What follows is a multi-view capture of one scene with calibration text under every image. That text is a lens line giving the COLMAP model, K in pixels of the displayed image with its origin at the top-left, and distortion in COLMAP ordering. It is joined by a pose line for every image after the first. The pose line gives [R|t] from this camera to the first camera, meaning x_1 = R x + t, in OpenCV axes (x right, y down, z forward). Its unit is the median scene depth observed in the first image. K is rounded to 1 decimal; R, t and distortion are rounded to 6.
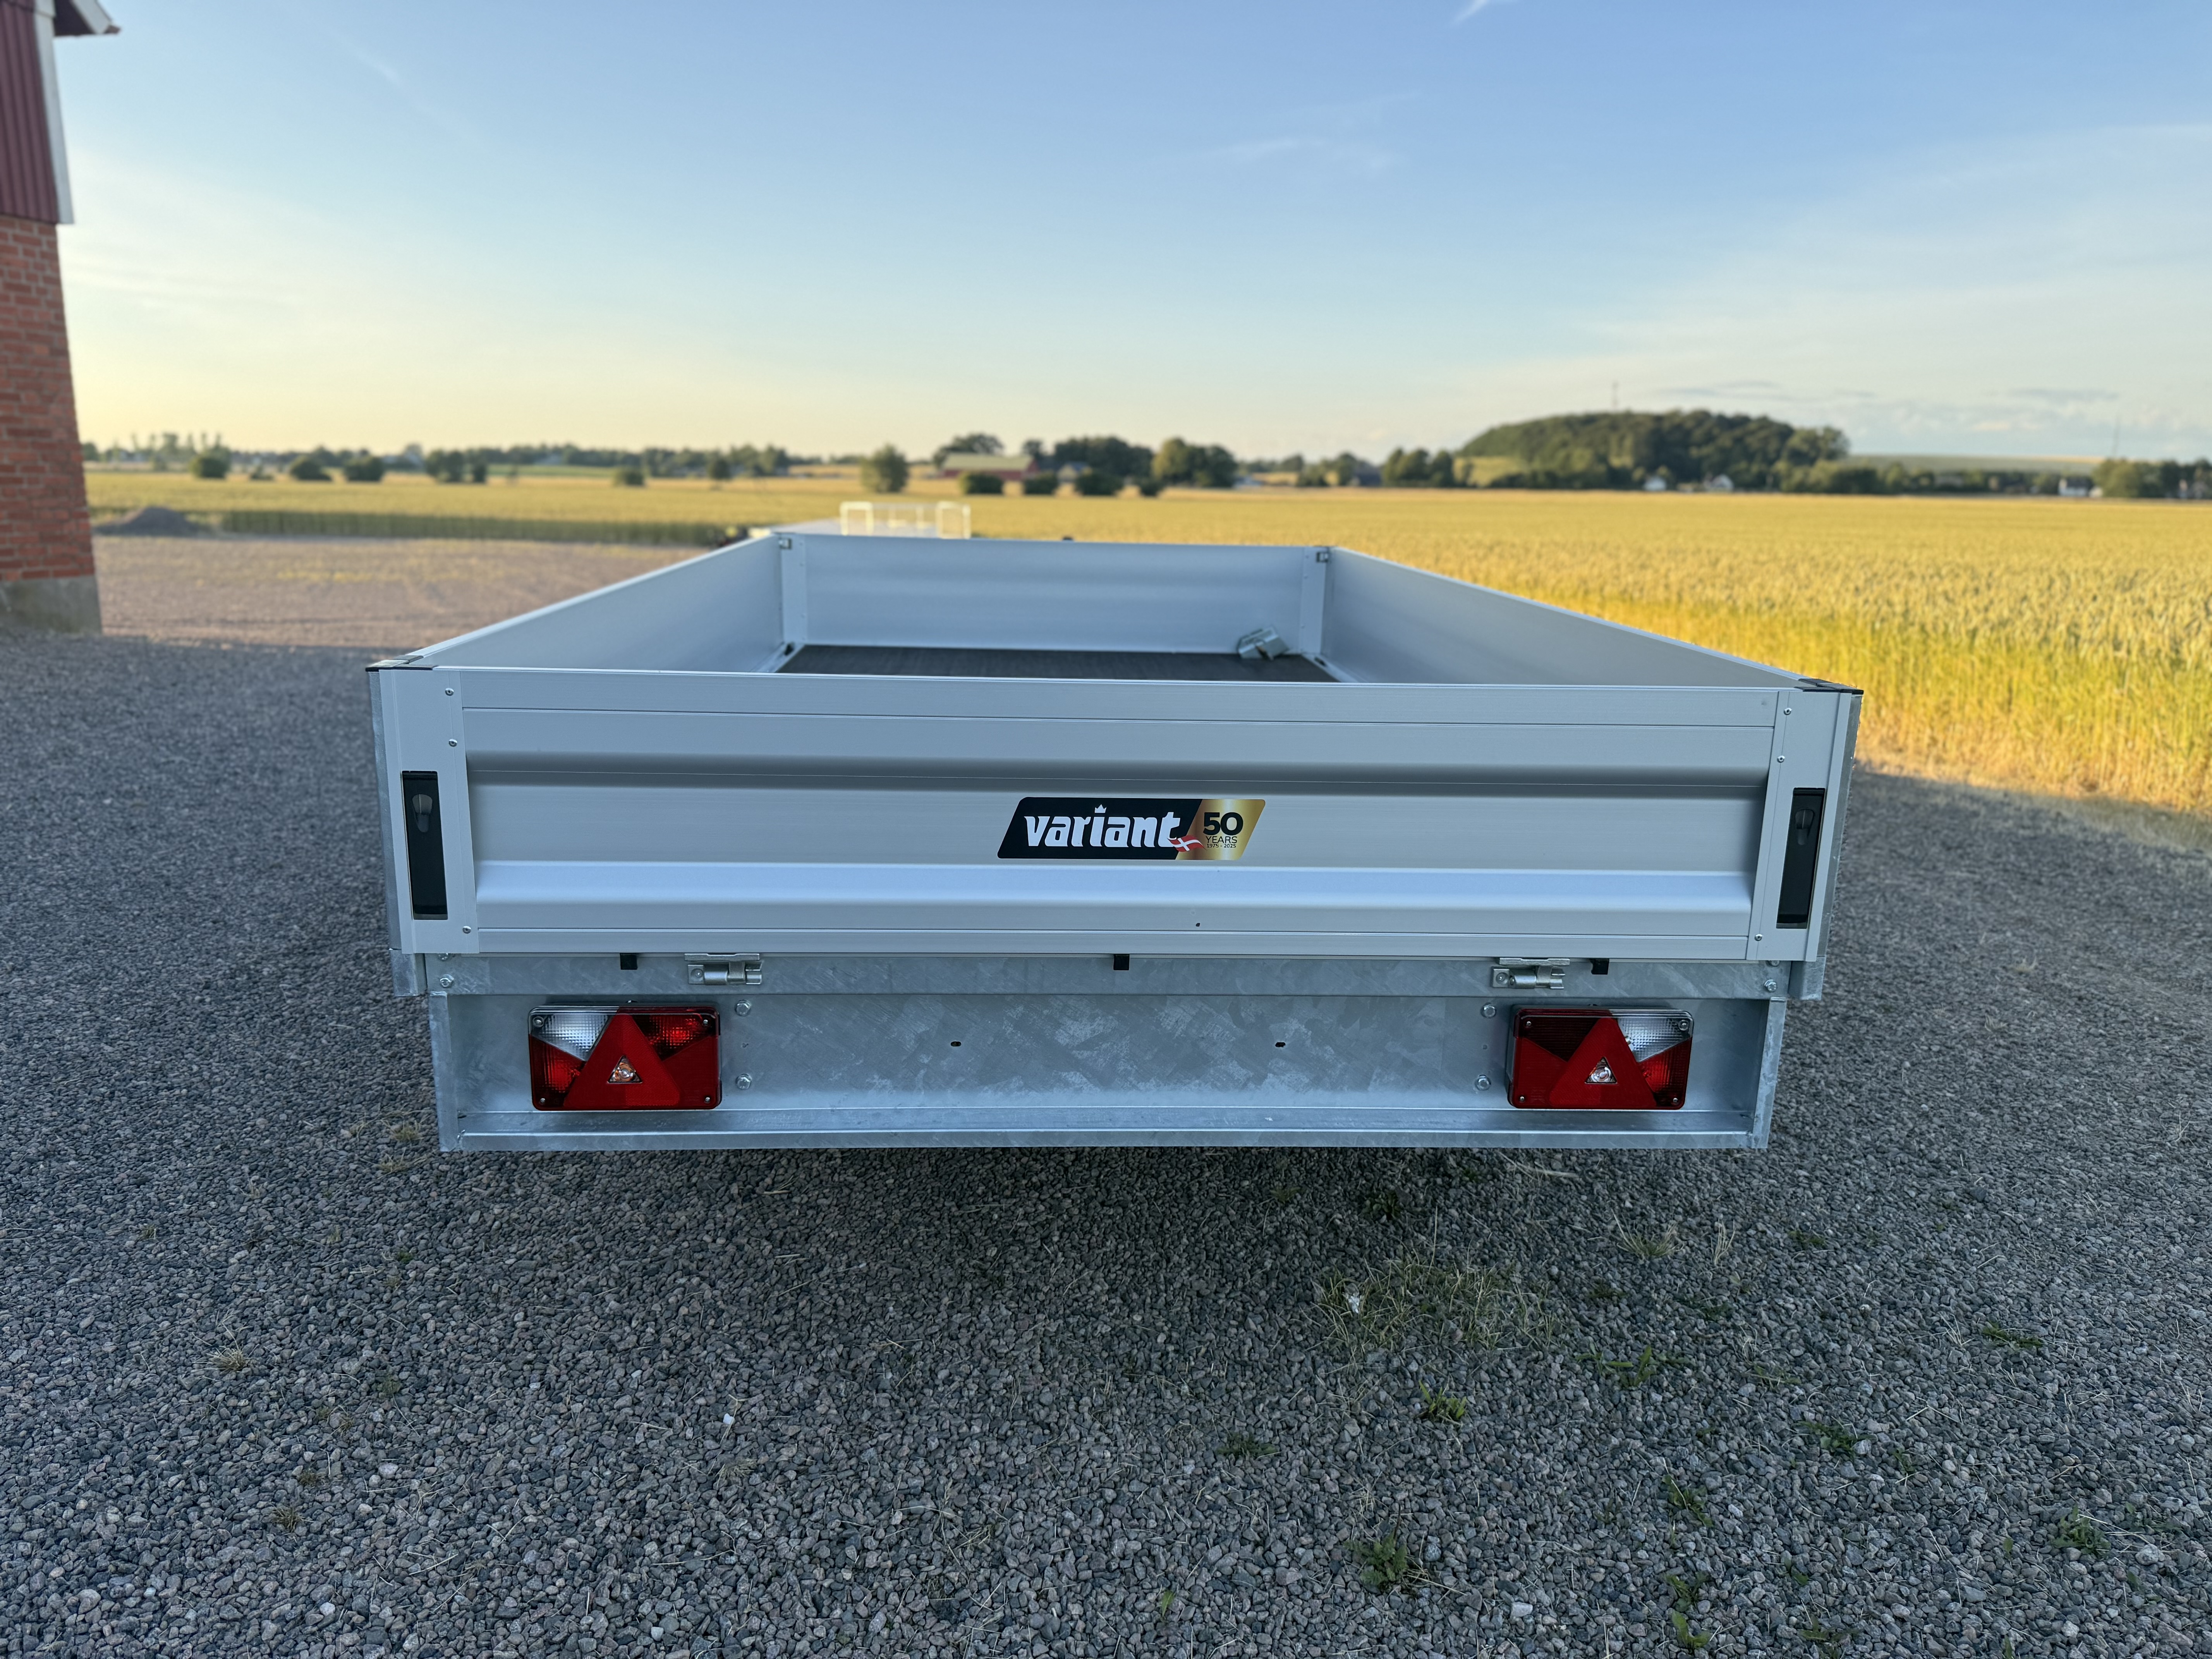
lens RADIAL K [[1561.0, 0, 1106.0], [0, 1561.0, 829.5], [0, 0, 1]] dist [0.065963, -0.076311]
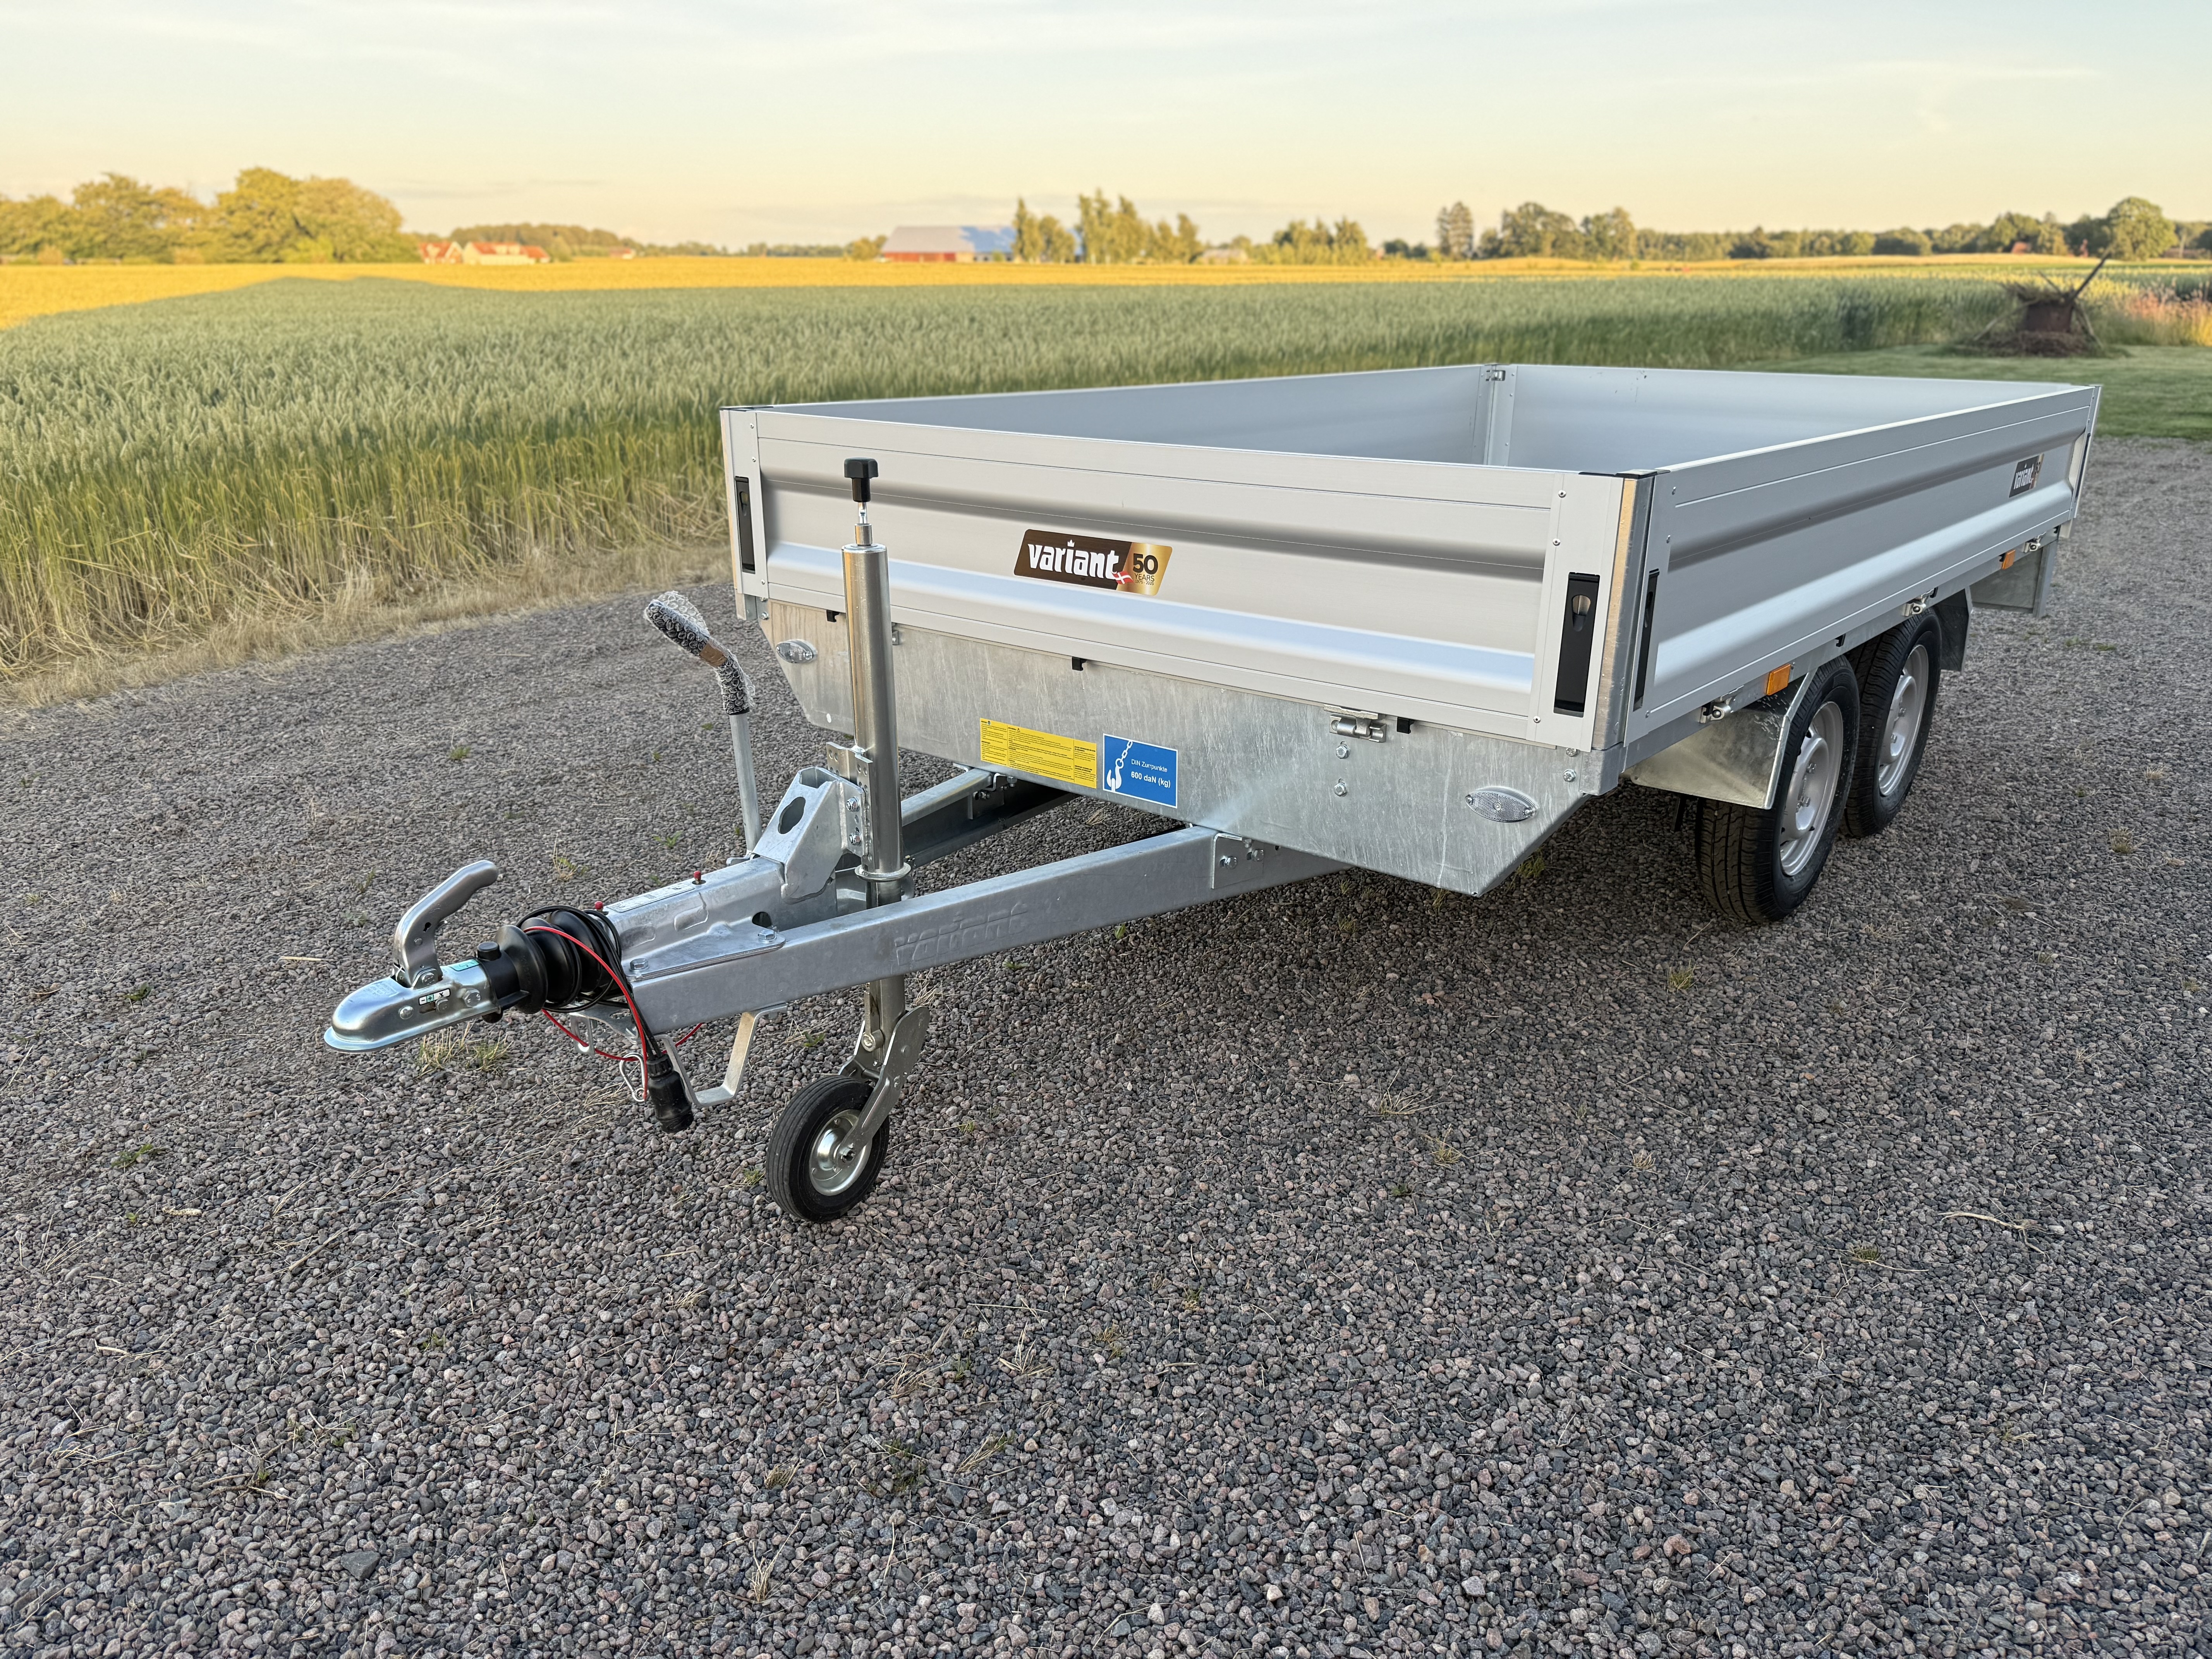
lens RADIAL K [[1596.8, 0, 1095.9], [0, 1596.8, 822.3], [0, 0, 1]] dist [0.046211, -0.074682]
pose [[0.726812, 0.195679, -0.658373, 0.927175], [-0.146991, 0.980664, 0.129198, 0.039386], [0.670923, 0.002873, 0.741521, 0.029024]]
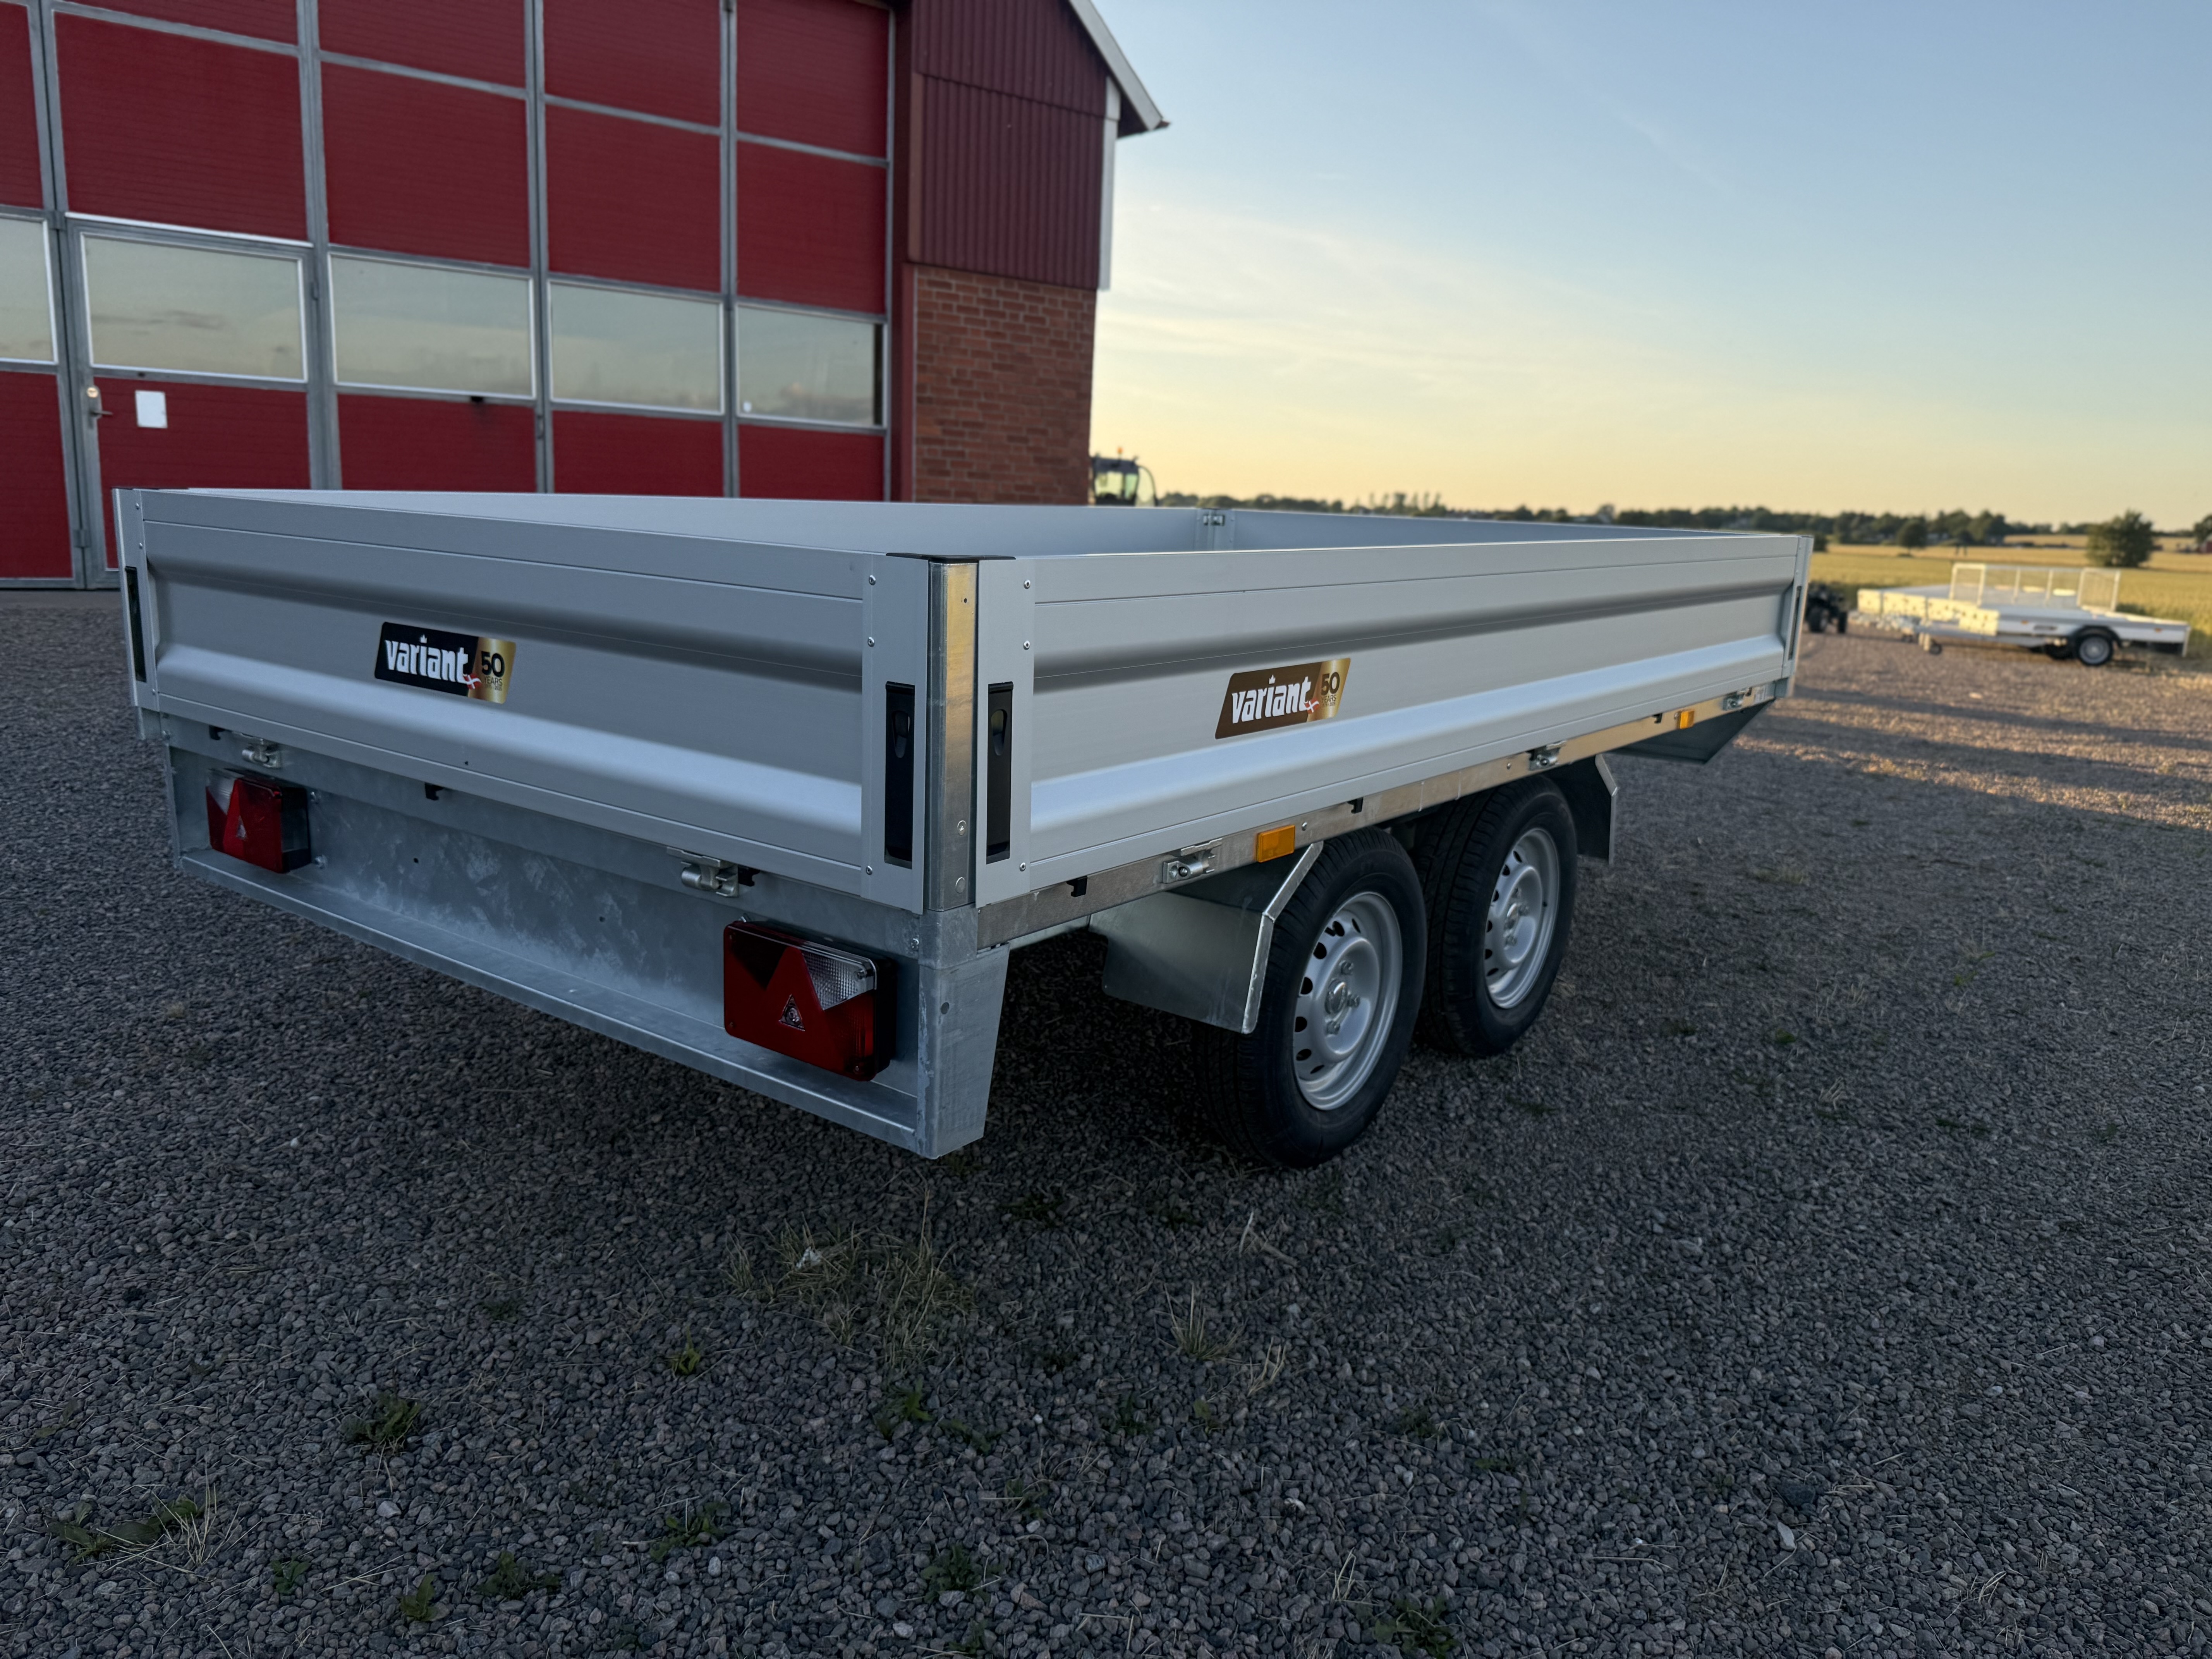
lens RADIAL K [[1596.8, 0, 1095.9], [0, 1596.8, 822.3], [0, 0, 1]] dist [0.046211, -0.074682]
pose [[0.760822, 0.142126, -0.633206, 1.028011], [-0.171070, 0.985136, 0.015572, 0.013832], [0.626008, 0.096475, 0.773826, 0.461352]]
